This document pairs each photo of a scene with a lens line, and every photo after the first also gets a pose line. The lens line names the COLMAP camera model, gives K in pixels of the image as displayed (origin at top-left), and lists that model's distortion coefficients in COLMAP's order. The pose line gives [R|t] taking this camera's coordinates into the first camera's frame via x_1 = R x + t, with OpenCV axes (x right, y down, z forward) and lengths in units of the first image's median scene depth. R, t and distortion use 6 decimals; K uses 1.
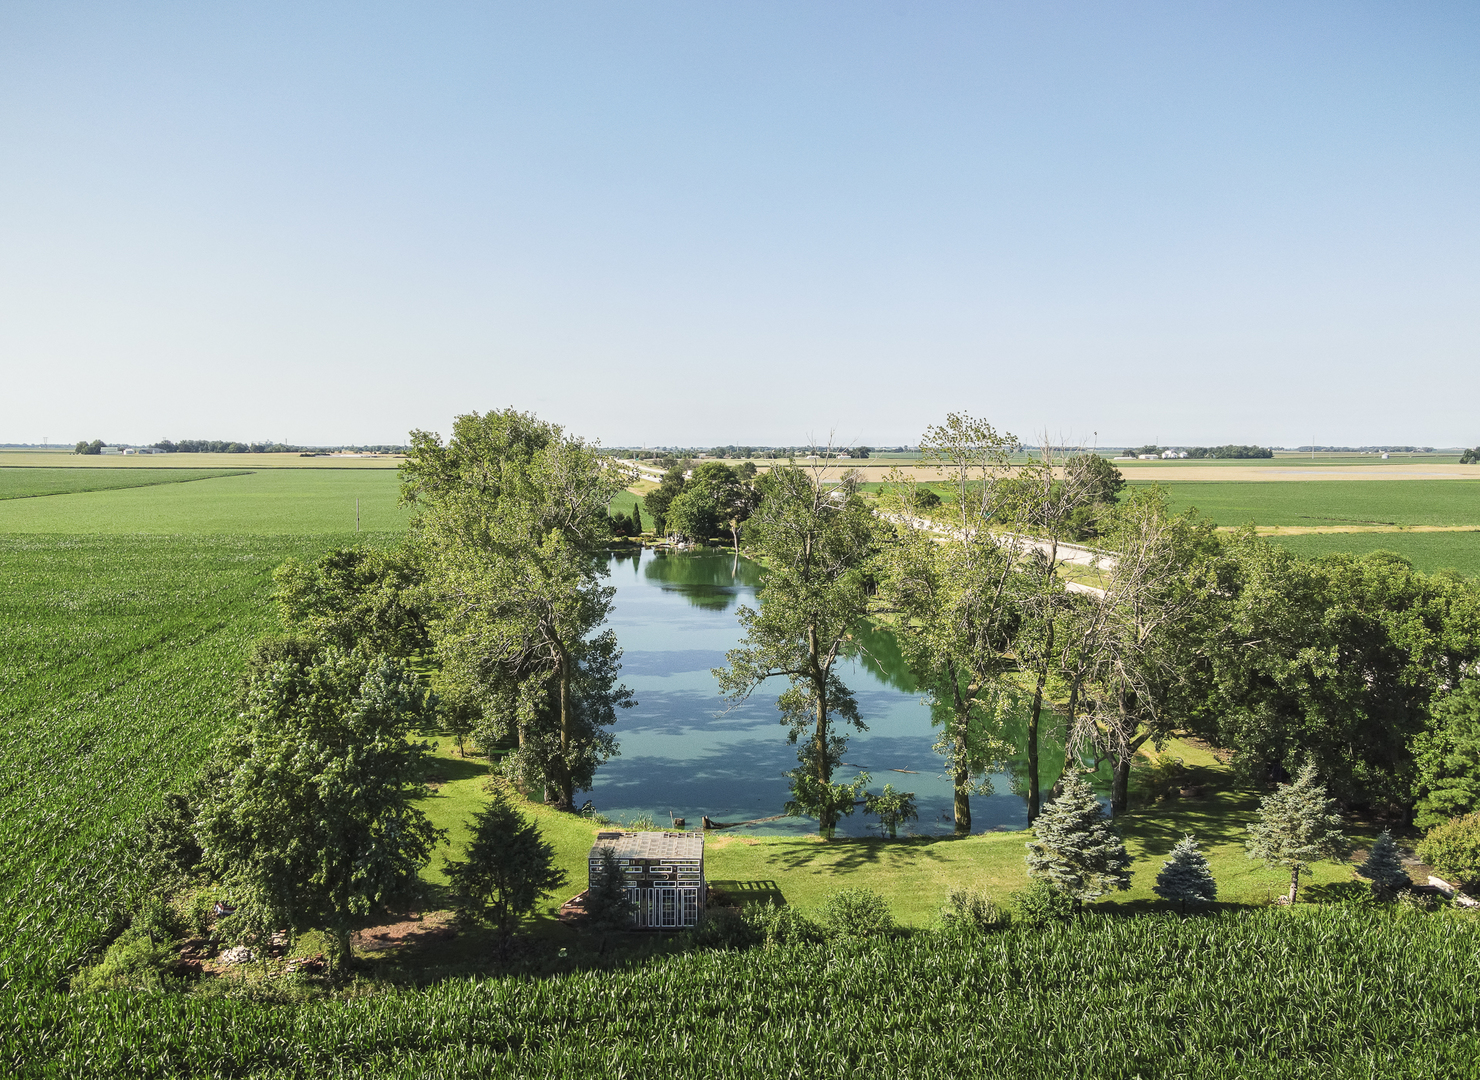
lens RADIAL K [[1114.2, 0, 732.3], [0, 1114.2, 535.8], [0, 0, 1]] dist [0.011778, -0.001932]
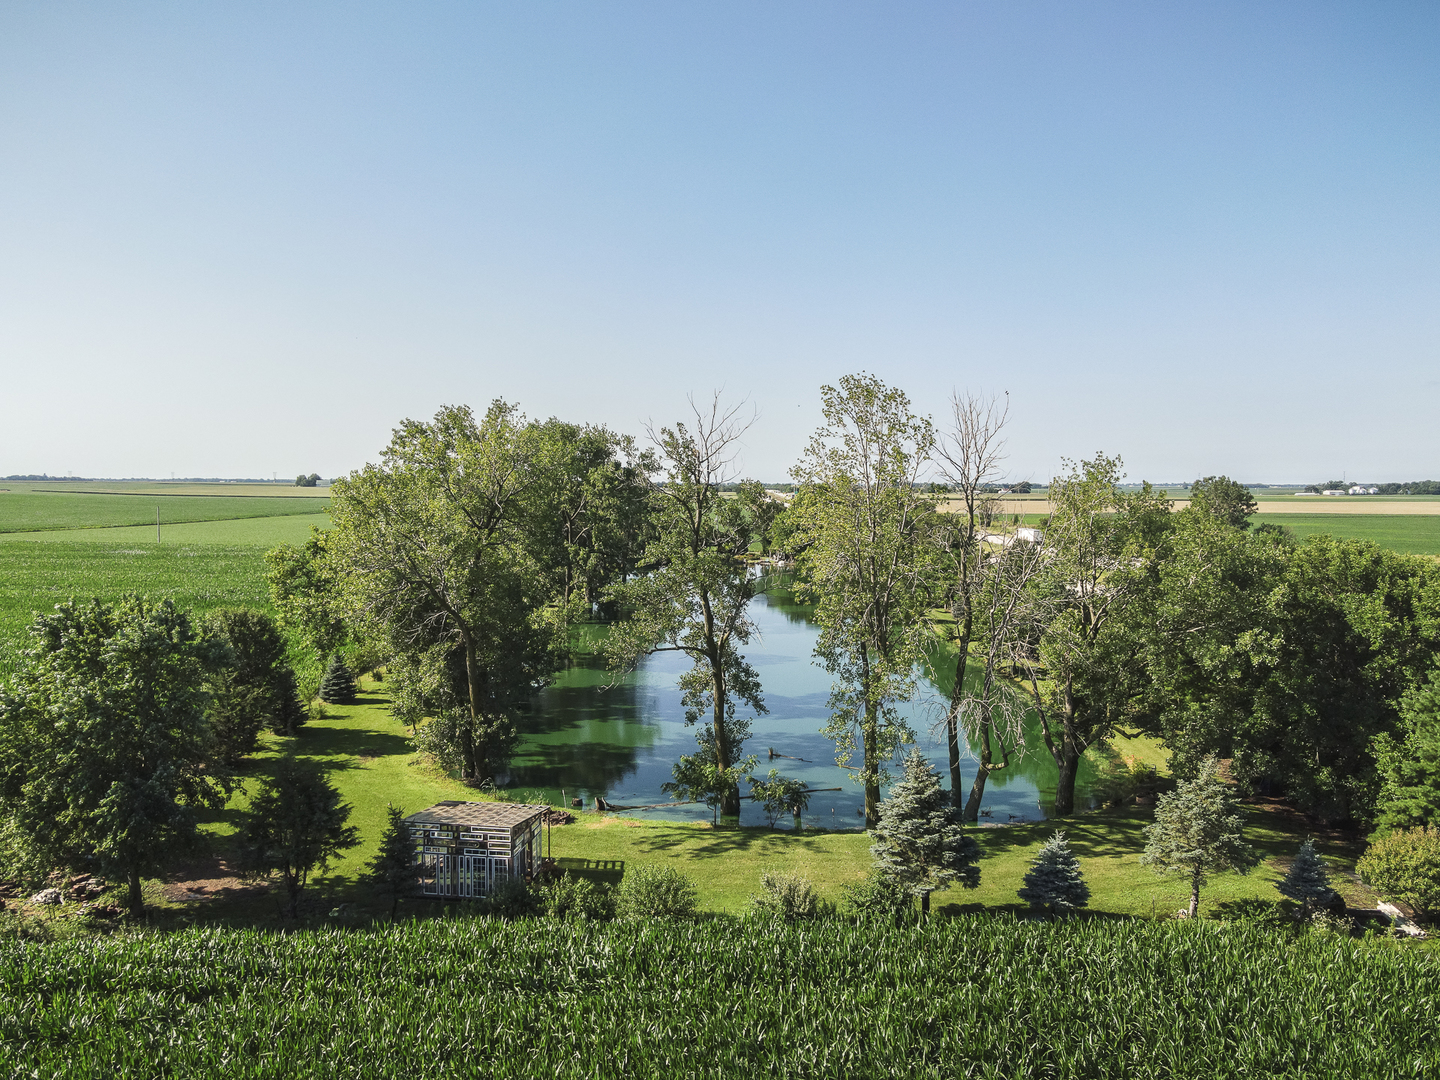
lens RADIAL K [[1076.5, 0, 725.7], [0, 1076.5, 544.2], [0, 0, 1]] dist [0.011835, 0.000559]
pose [[0.987537, 0.010414, -0.157040, 0.264540], [-0.013951, 0.999673, -0.021433, 0.059523], [0.156765, 0.023357, 0.987360, 0.106754]]
